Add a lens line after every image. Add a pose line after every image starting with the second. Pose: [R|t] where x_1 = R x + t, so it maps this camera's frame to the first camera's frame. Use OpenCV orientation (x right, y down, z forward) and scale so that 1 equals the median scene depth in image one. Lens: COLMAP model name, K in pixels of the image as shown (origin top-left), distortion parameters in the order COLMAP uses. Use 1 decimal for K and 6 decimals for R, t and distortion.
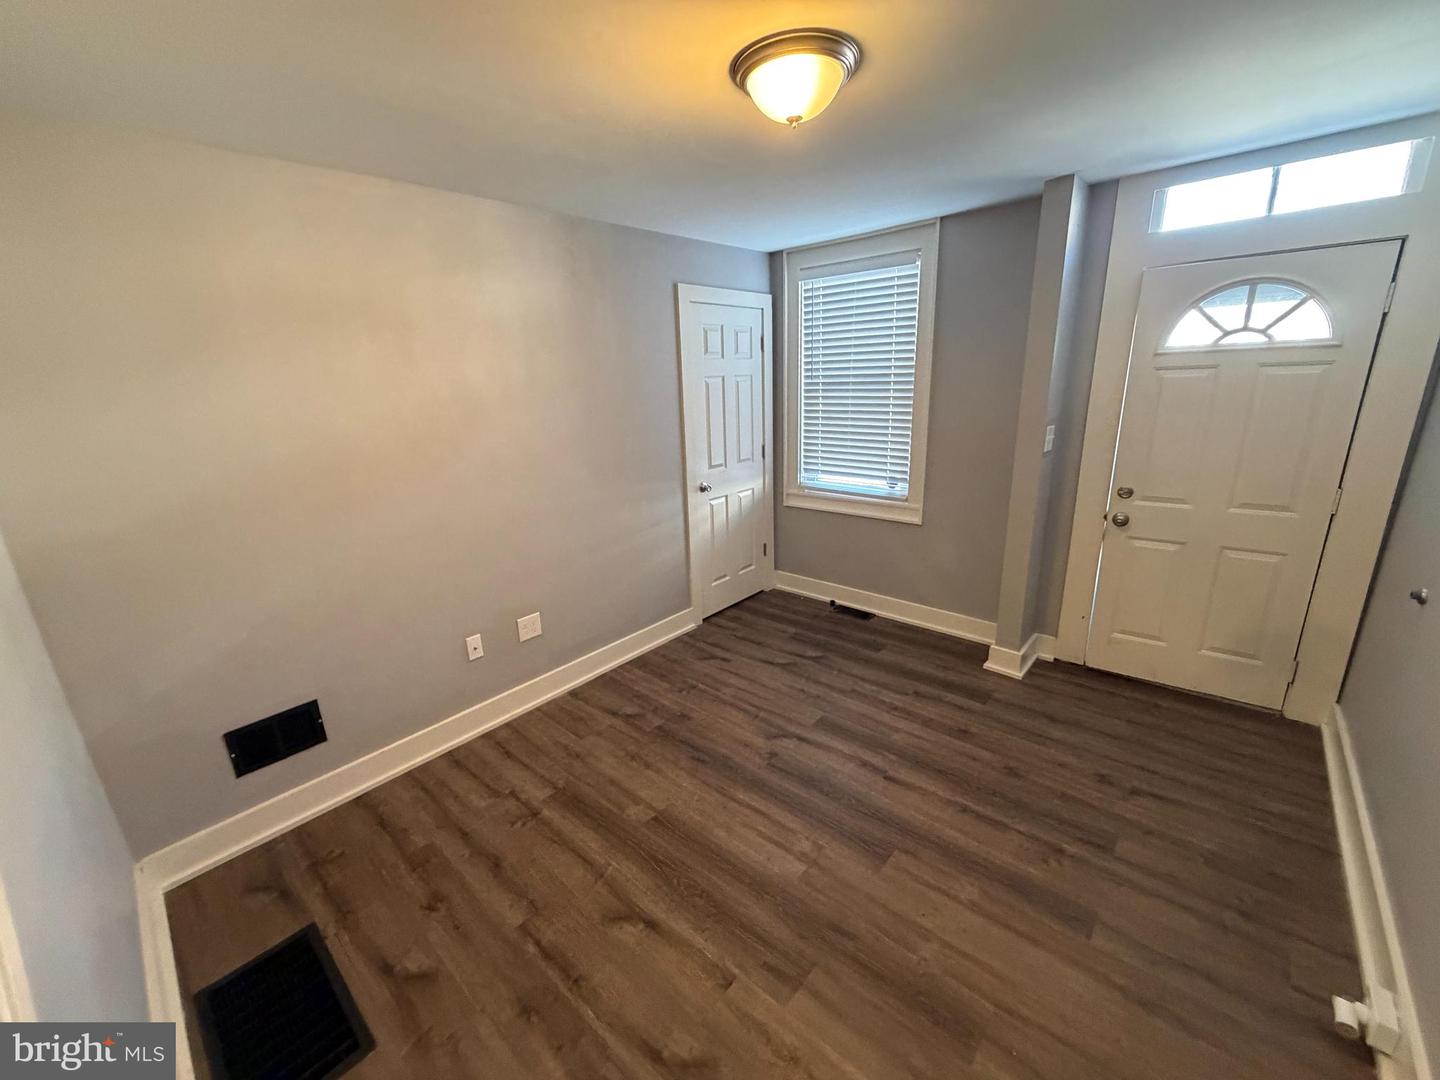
lens RADIAL K [[578.9, 0, 720.0], [0, 578.9, 540.0], [0, 0, 1]] dist [0.006927, 0.000040]
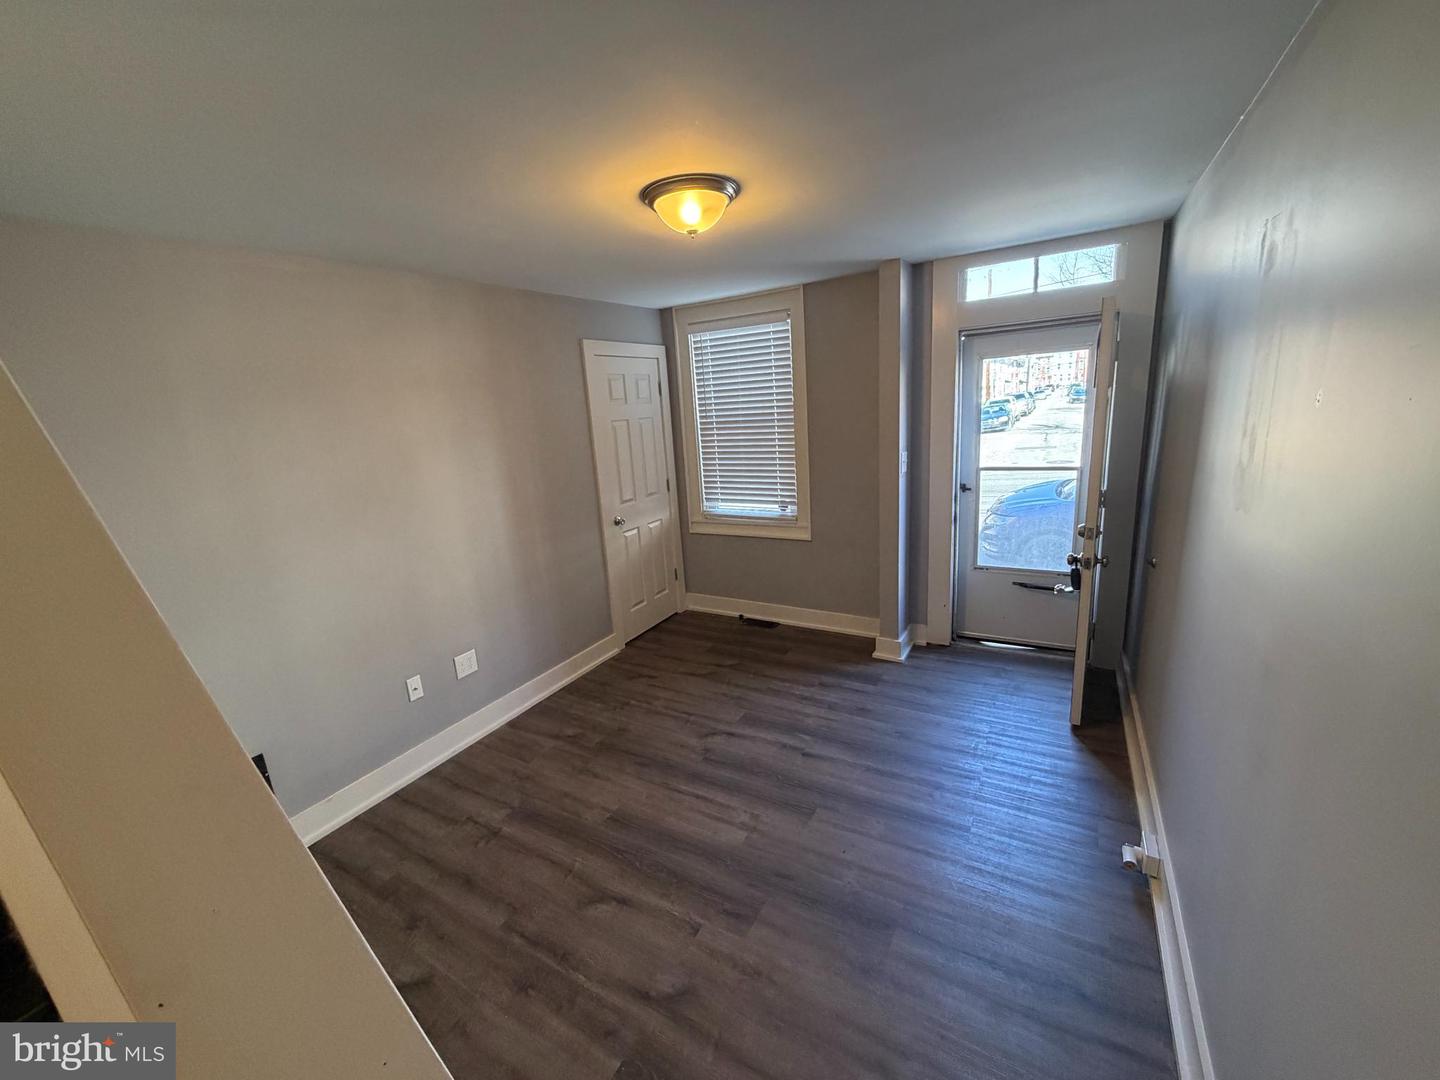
lens RADIAL K [[578.9, 0, 720.0], [0, 578.9, 540.0], [0, 0, 1]] dist [0.006927, 0.000040]
pose [[0.980032, -0.074594, 0.184316, -0.054271], [0.084368, 0.995383, -0.045758, 0.013034], [-0.180052, 0.060395, 0.981801, -0.126084]]
